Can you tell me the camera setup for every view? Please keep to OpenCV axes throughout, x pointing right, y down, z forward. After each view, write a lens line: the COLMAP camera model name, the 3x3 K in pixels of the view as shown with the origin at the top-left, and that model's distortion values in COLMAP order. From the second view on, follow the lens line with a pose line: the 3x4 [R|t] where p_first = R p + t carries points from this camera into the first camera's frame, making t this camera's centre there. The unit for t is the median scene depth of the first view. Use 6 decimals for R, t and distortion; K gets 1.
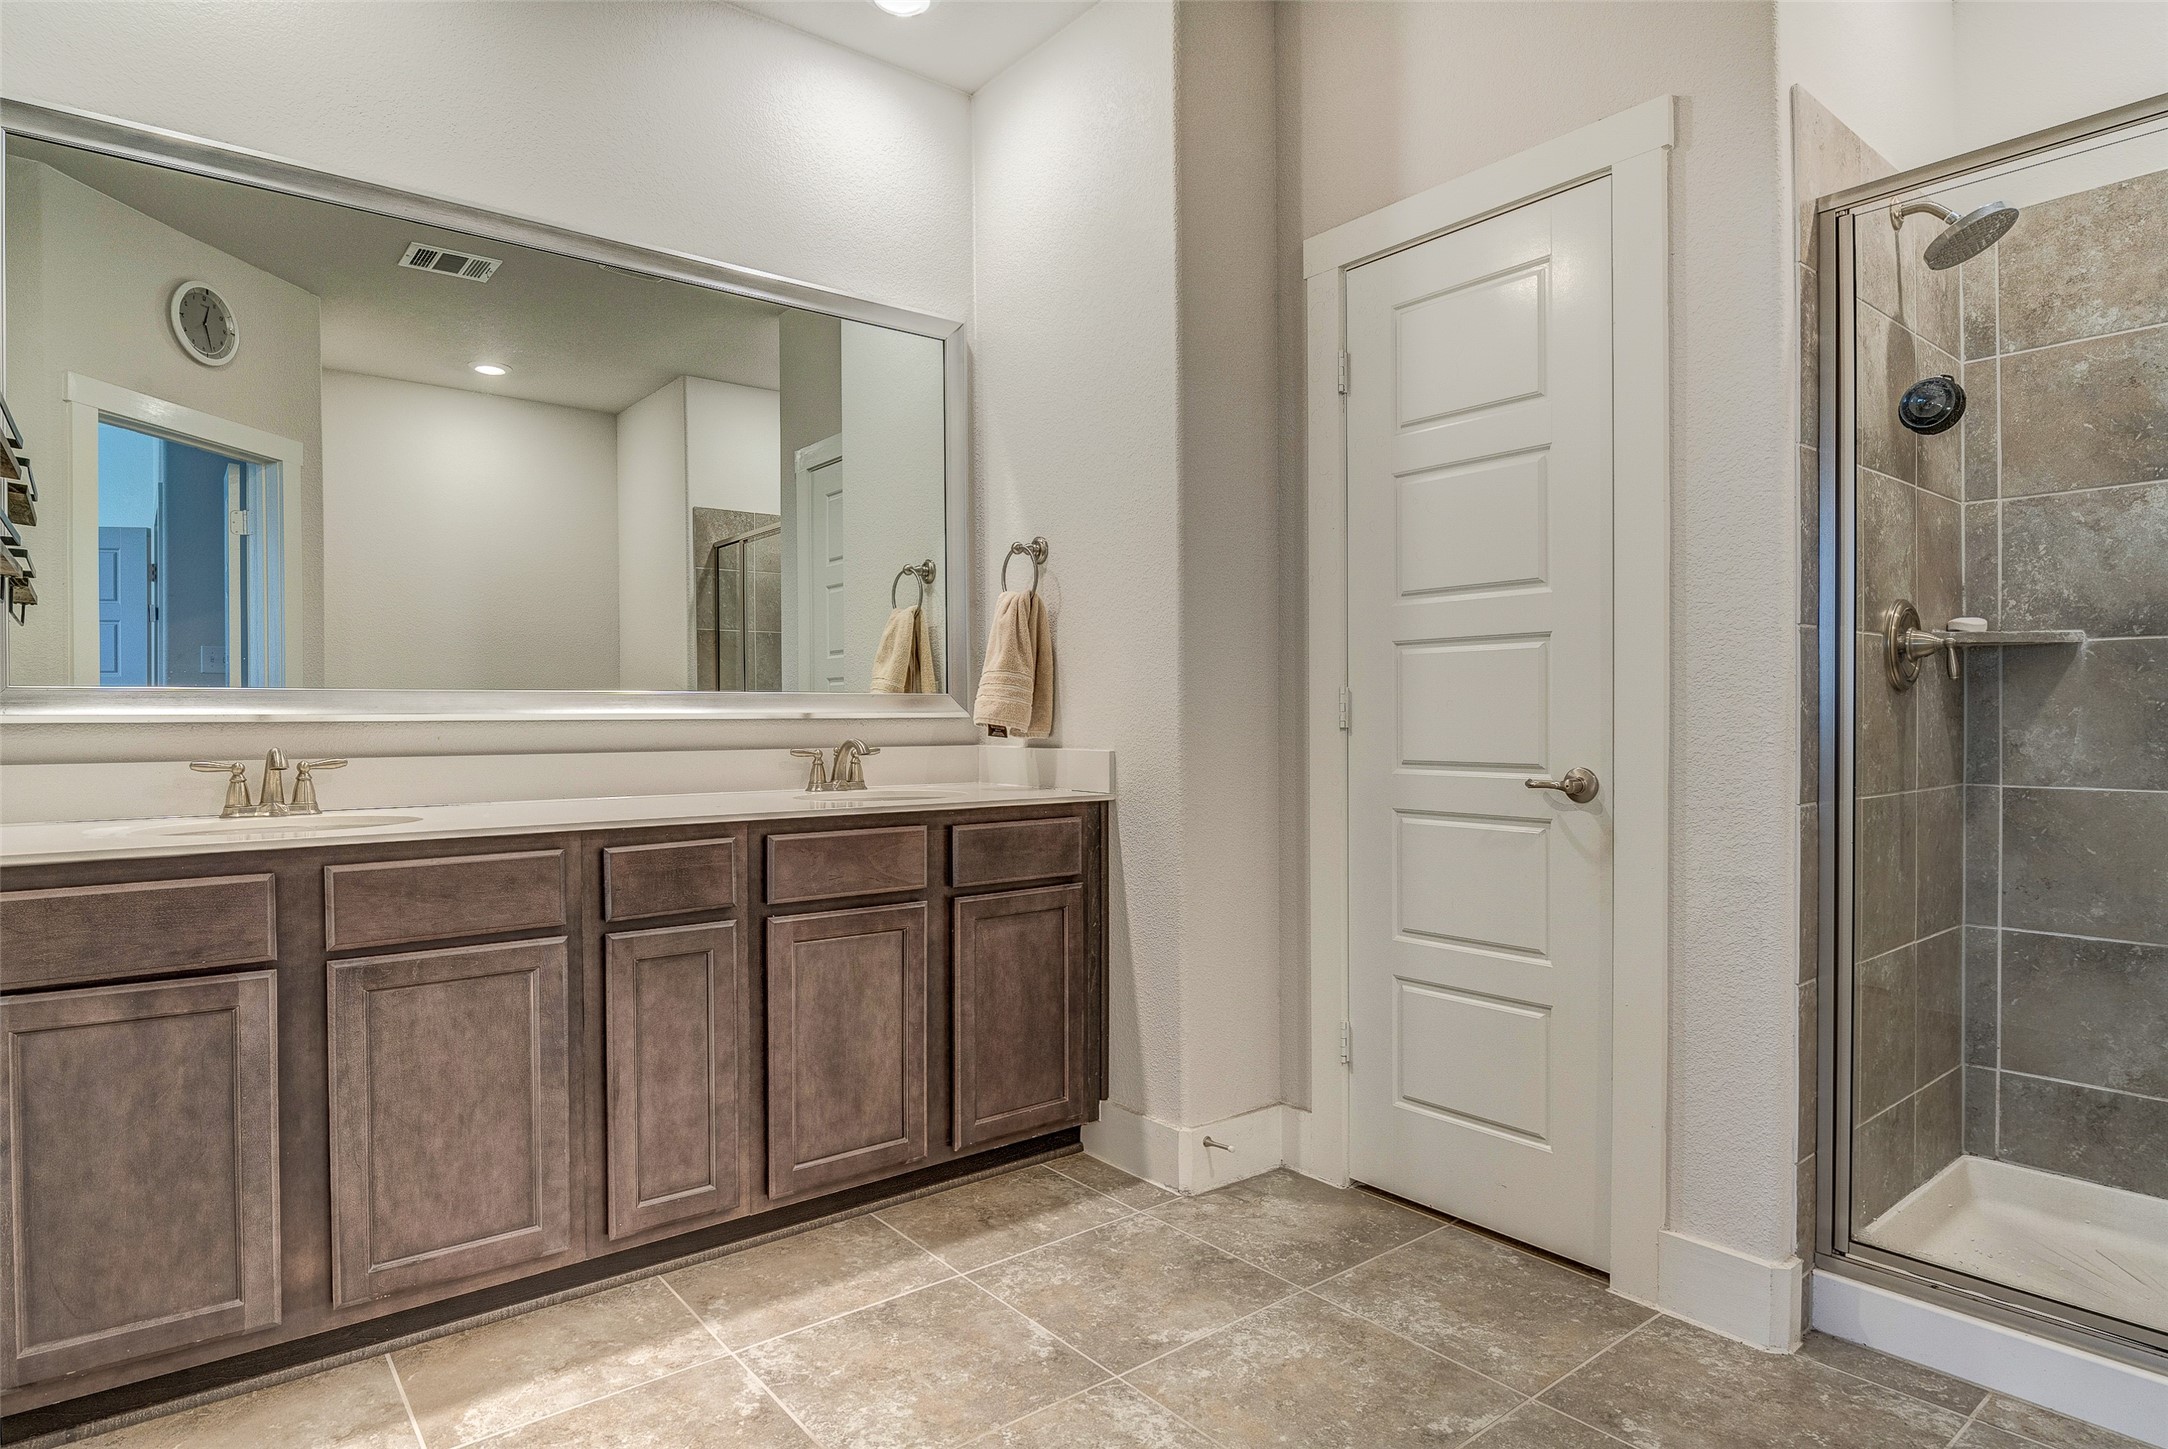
lens RADIAL K [[1183.6, 0, 1083.3], [0, 1183.6, 713.9], [0, 0, 1]] dist [-0.010440, -0.005030]
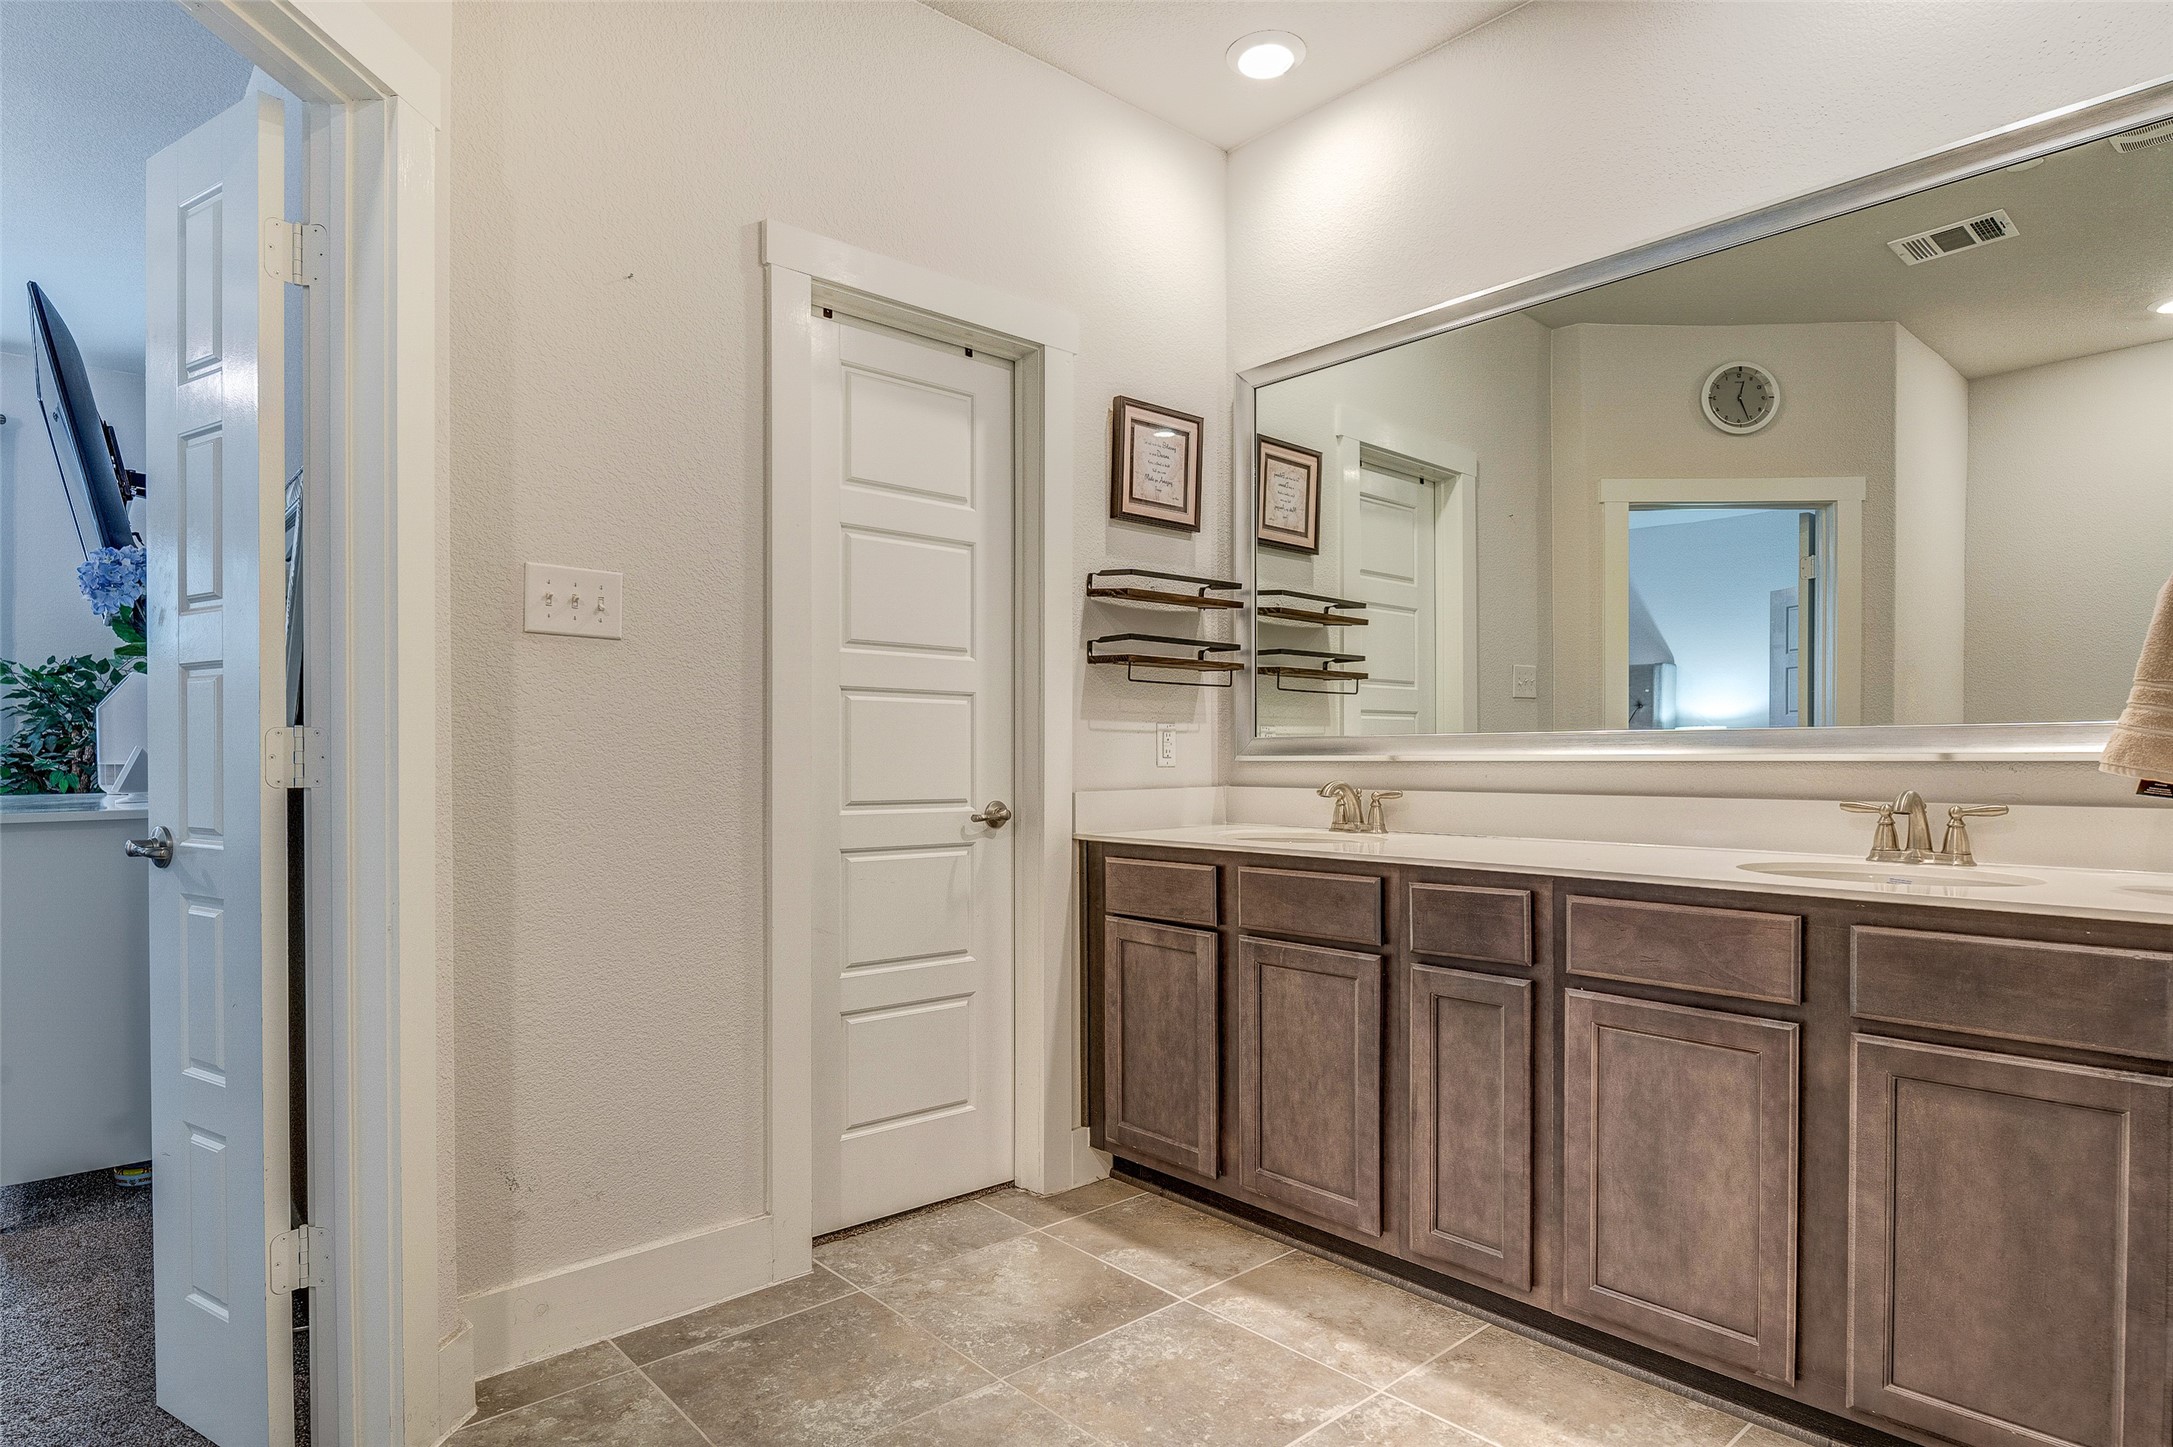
lens RADIAL K [[1186.4, 0, 1094.0], [0, 1186.4, 789.0], [0, 0, 1]] dist [-0.010440, -0.005030]
pose [[0.061609, 0.028748, -0.997686, 0.599573], [-0.000402, 0.999586, 0.028778, 0.000114], [0.998100, -0.001372, 0.061595, 0.613270]]
